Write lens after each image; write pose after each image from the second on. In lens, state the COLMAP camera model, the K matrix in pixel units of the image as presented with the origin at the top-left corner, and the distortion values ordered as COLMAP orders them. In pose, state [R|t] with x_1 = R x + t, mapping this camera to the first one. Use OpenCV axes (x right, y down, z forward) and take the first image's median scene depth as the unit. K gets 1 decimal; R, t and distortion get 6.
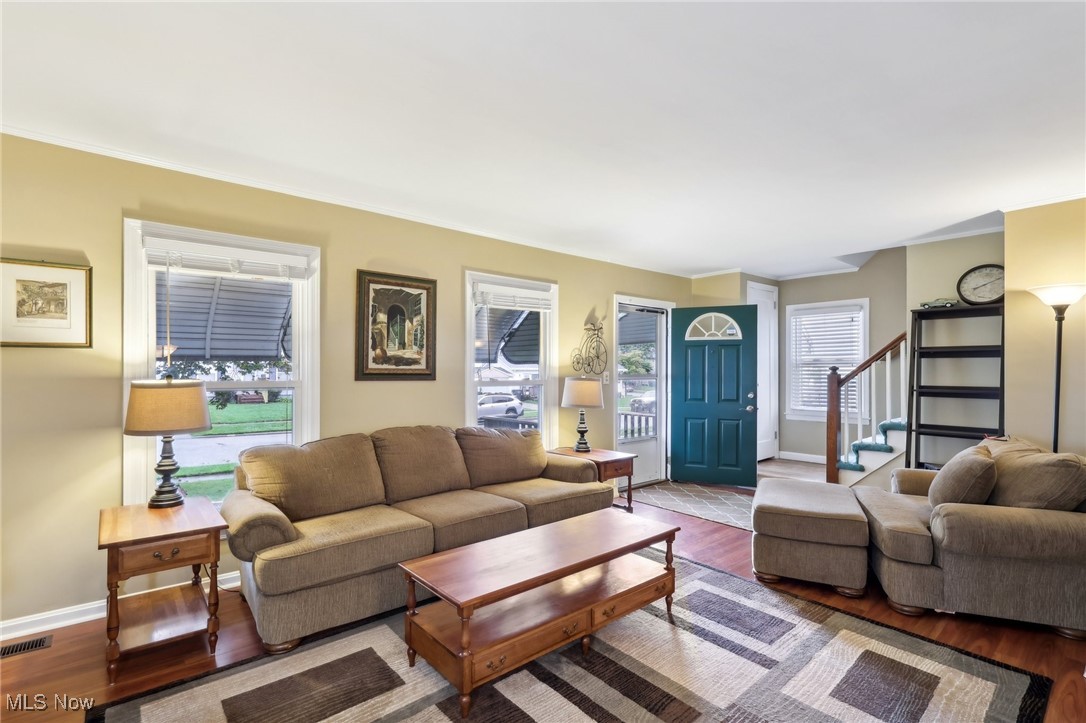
lens RADIAL K [[511.9, 0, 541.7], [0, 511.9, 372.8], [0, 0, 1]] dist [0.000518, 0.000277]
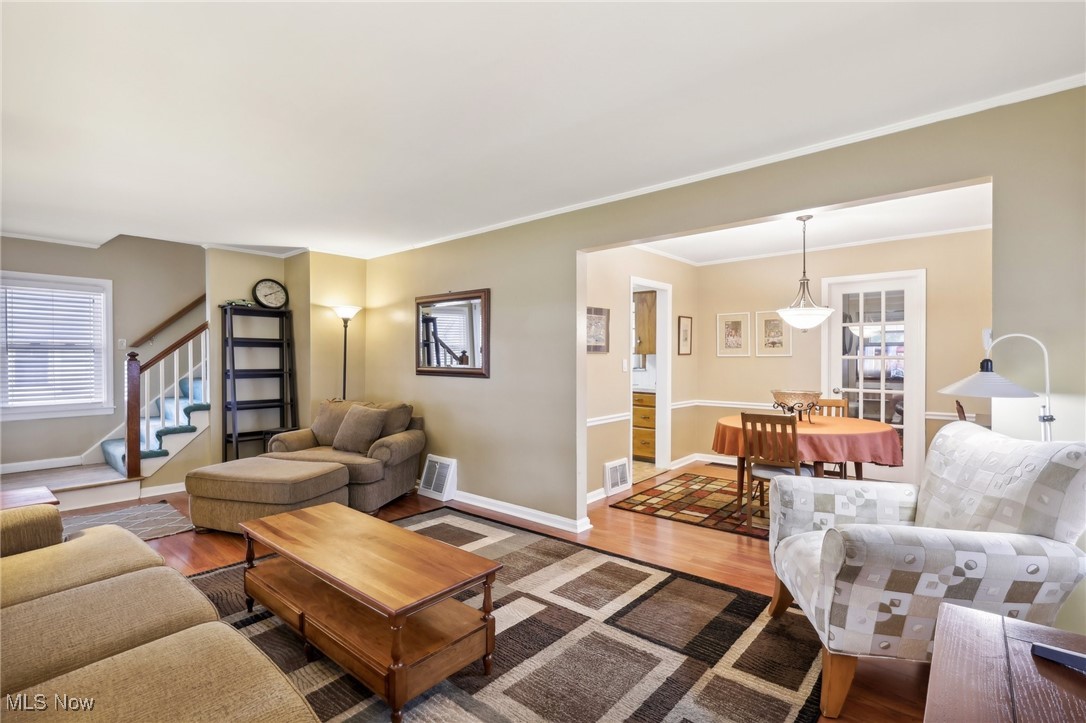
lens RADIAL K [[506.6, 0, 543.0], [0, 506.6, 361.5], [0, 0, 1]] dist [-0.001142, -0.000009]
pose [[-0.155082, -0.009332, 0.987858, -0.659353], [0.002124, 0.999950, 0.009779, -0.004546], [-0.987899, 0.003615, -0.155054, 0.560238]]
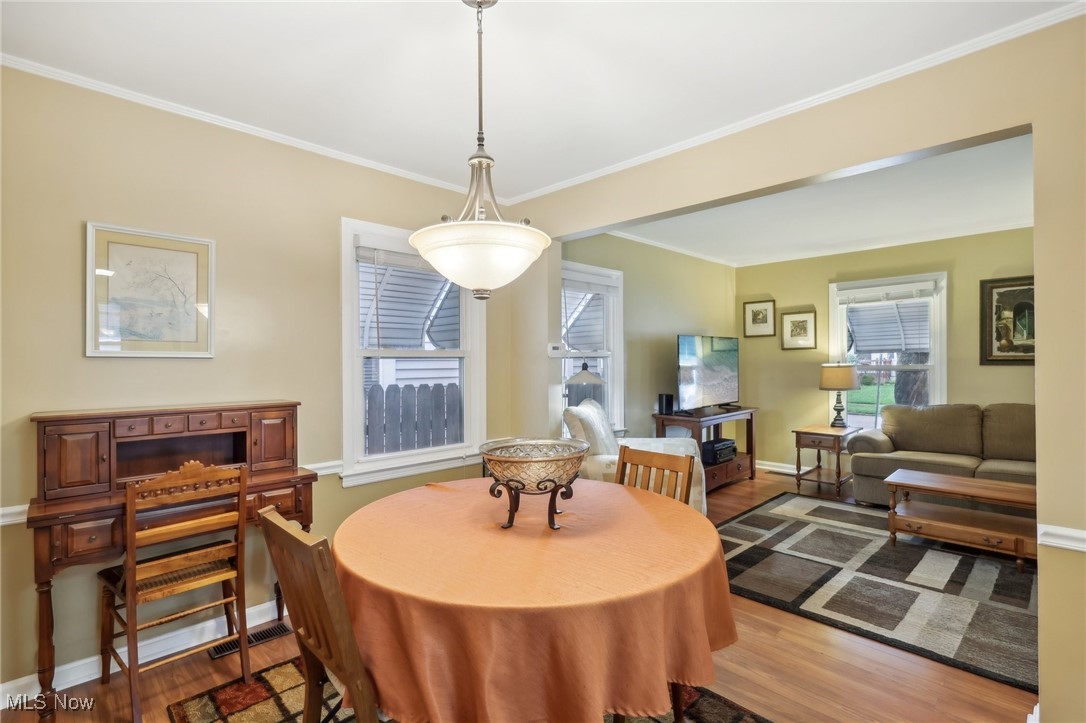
lens RADIAL K [[506.6, 0, 543.0], [0, 506.6, 361.5], [0, 0, 1]] dist [-0.001142, -0.000009]
pose [[0.060074, -0.003318, -0.998188, 0.850457], [0.007081, 0.999971, -0.002898, 0.001705], [0.998169, -0.006894, 0.060096, -0.193904]]
